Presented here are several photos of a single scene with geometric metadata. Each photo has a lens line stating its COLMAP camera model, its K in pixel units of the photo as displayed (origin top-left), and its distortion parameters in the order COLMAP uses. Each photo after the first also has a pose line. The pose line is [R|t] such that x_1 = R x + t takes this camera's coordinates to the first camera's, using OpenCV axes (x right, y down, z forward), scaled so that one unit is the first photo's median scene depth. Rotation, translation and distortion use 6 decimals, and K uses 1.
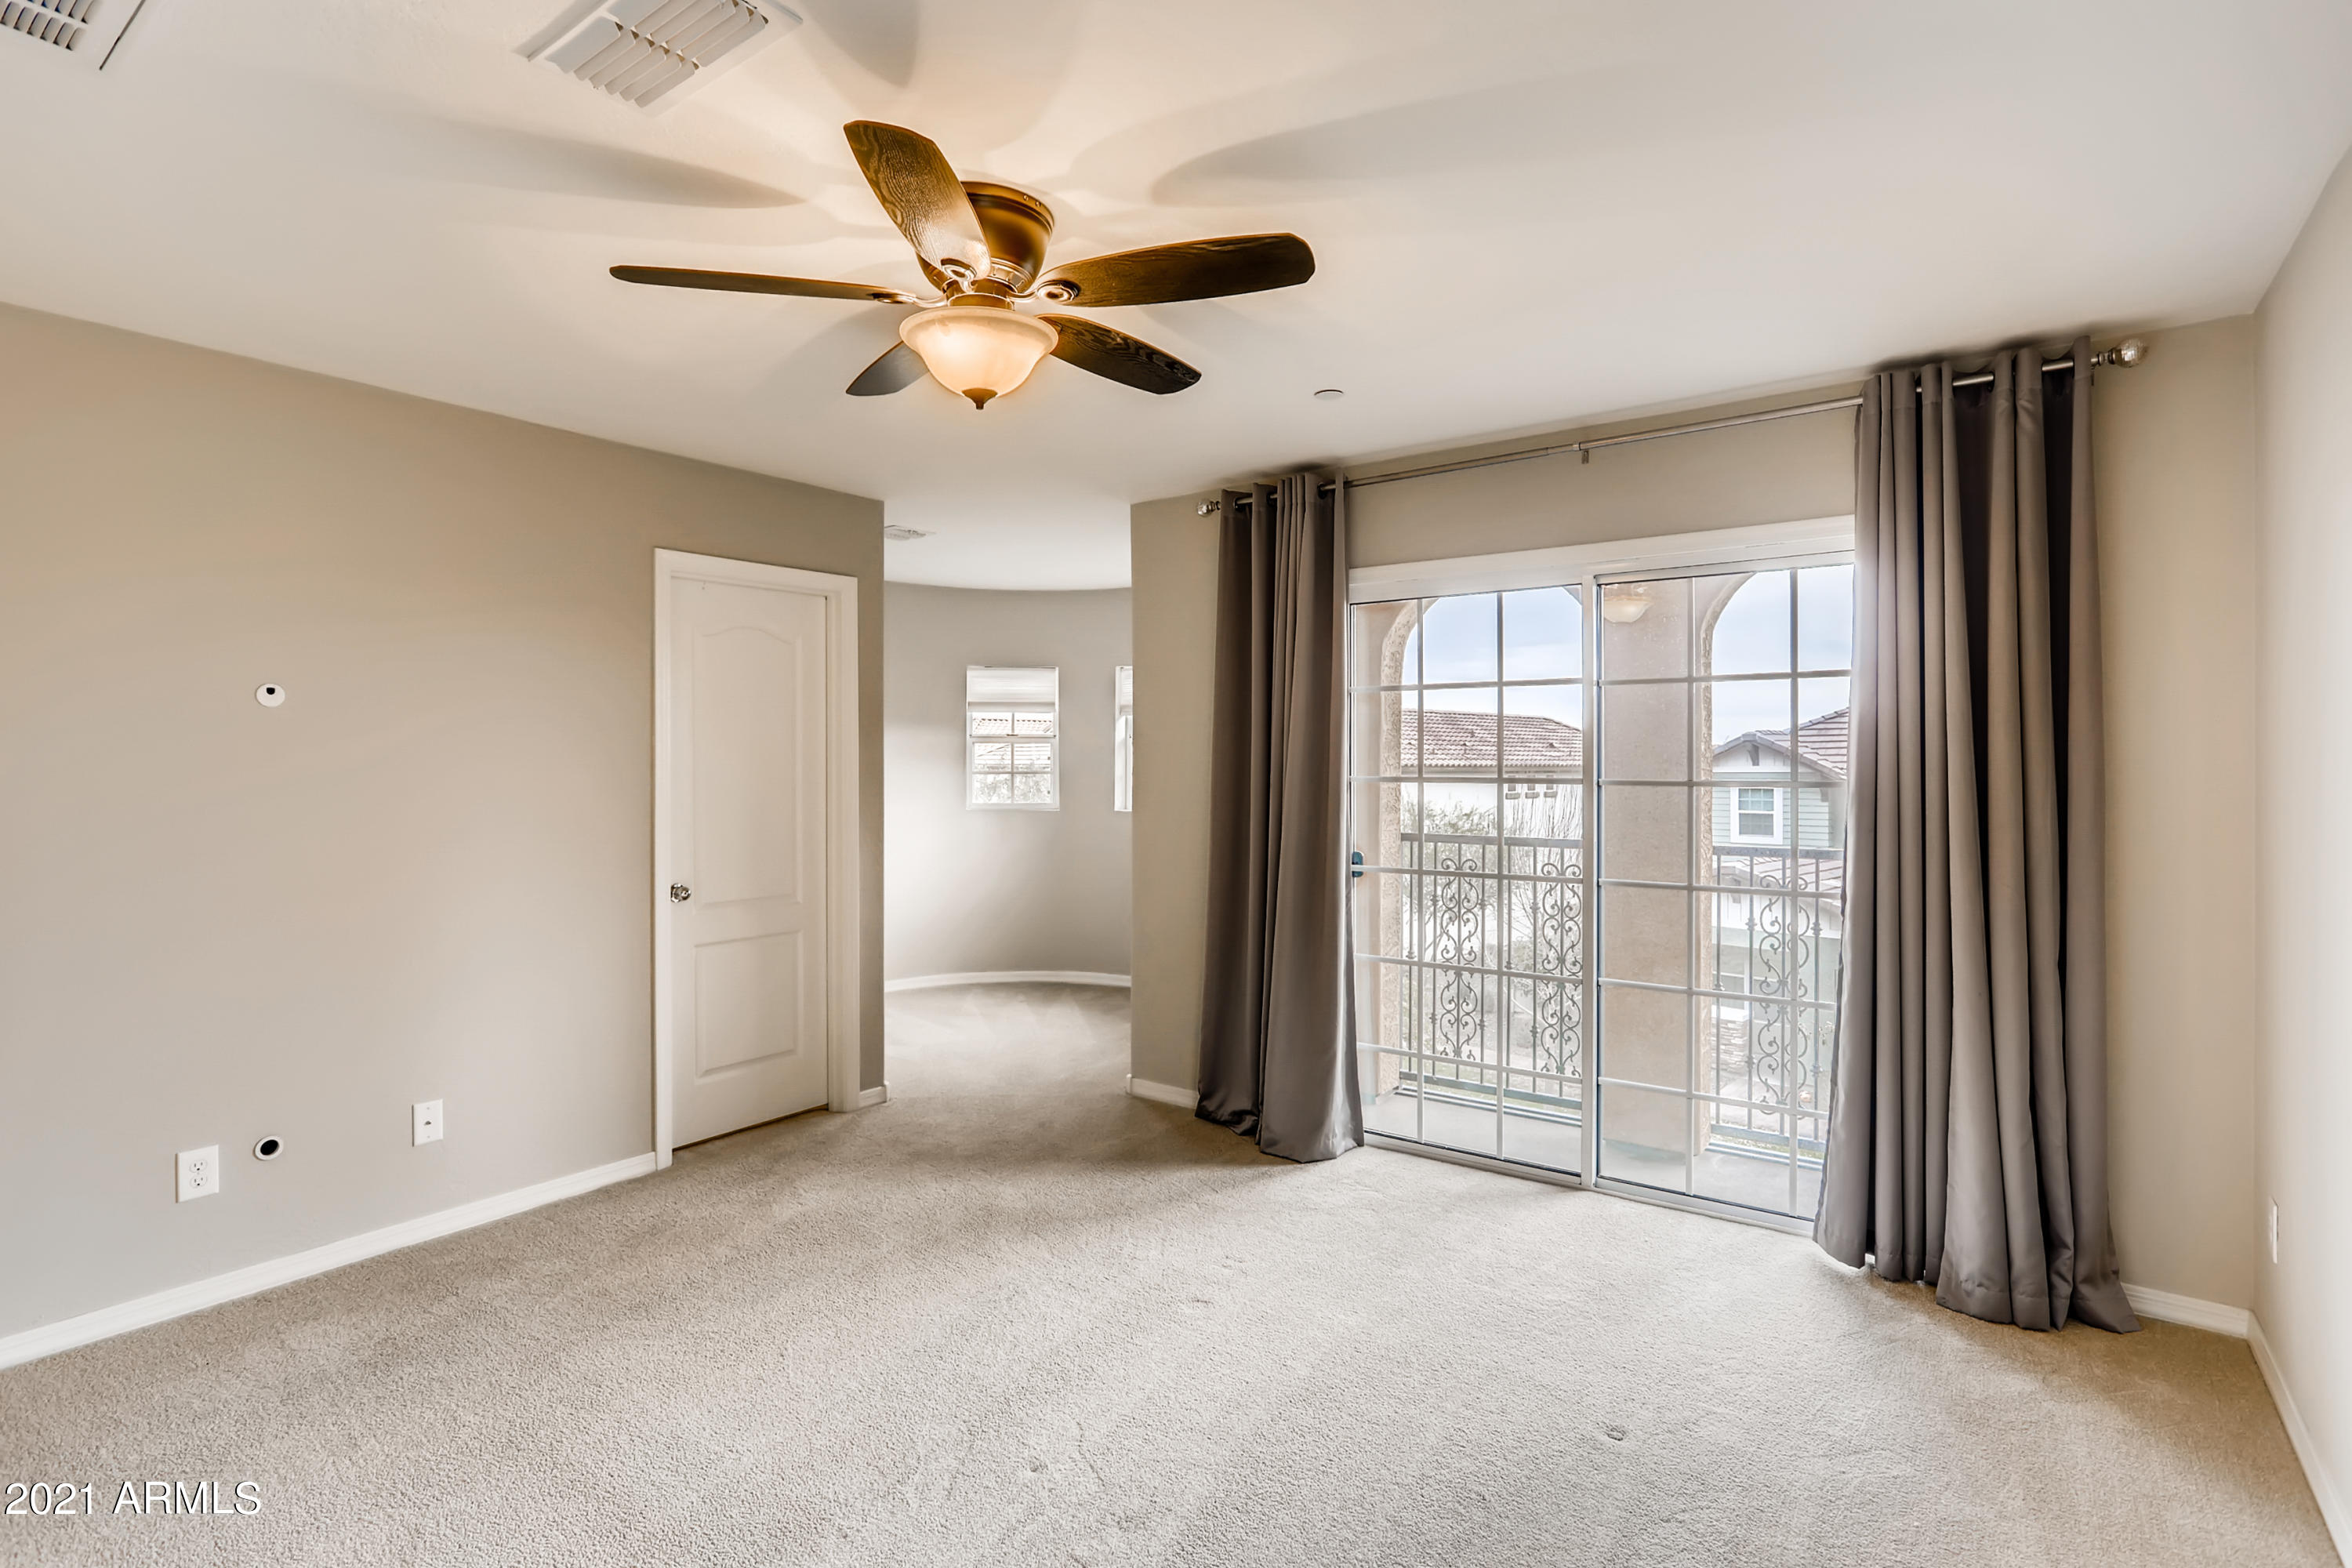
lens RADIAL K [[1154.6, 0, 1189.2], [0, 1154.6, 751.6], [0, 0, 1]] dist [-0.047684, 0.034875]
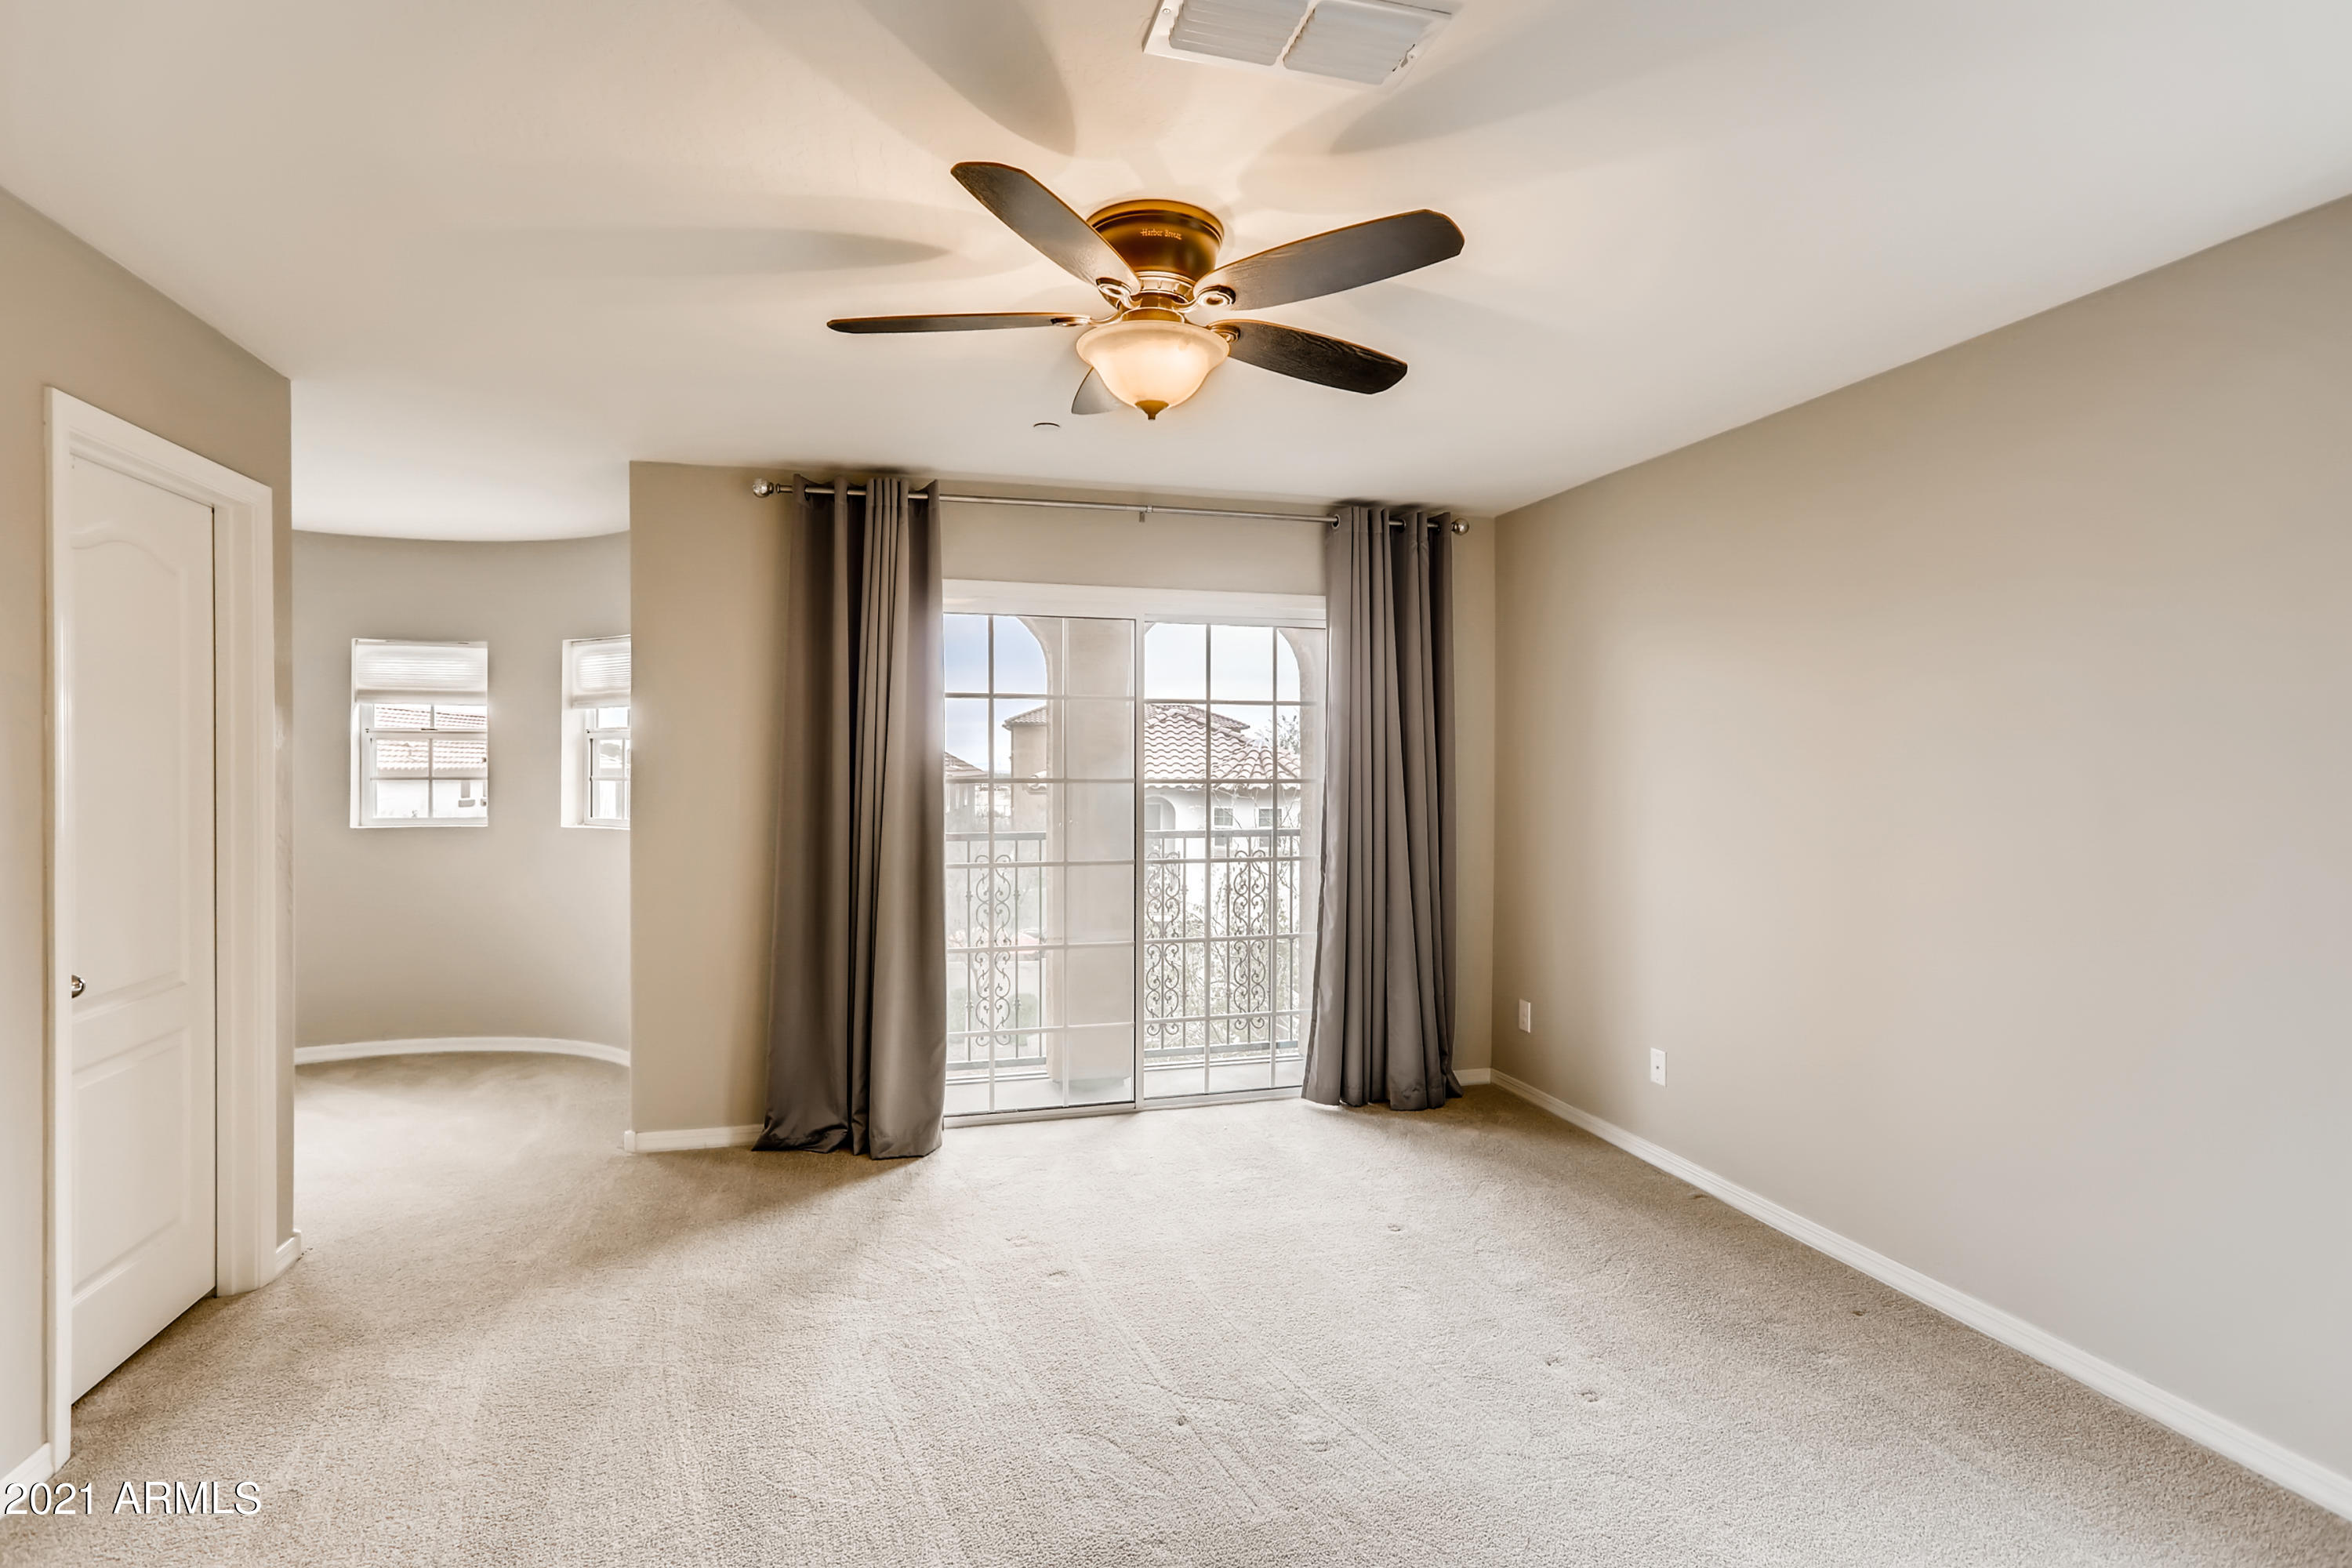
lens RADIAL K [[1130.0, 0, 1184.2], [0, 1130.0, 764.6], [0, 0, 1]] dist [-0.009117, 0.000147]
pose [[0.613067, 0.003766, 0.790022, -0.535522], [-0.007201, 0.999974, 0.000822, 0.006337], [-0.789998, -0.006193, 0.613078, 0.194501]]
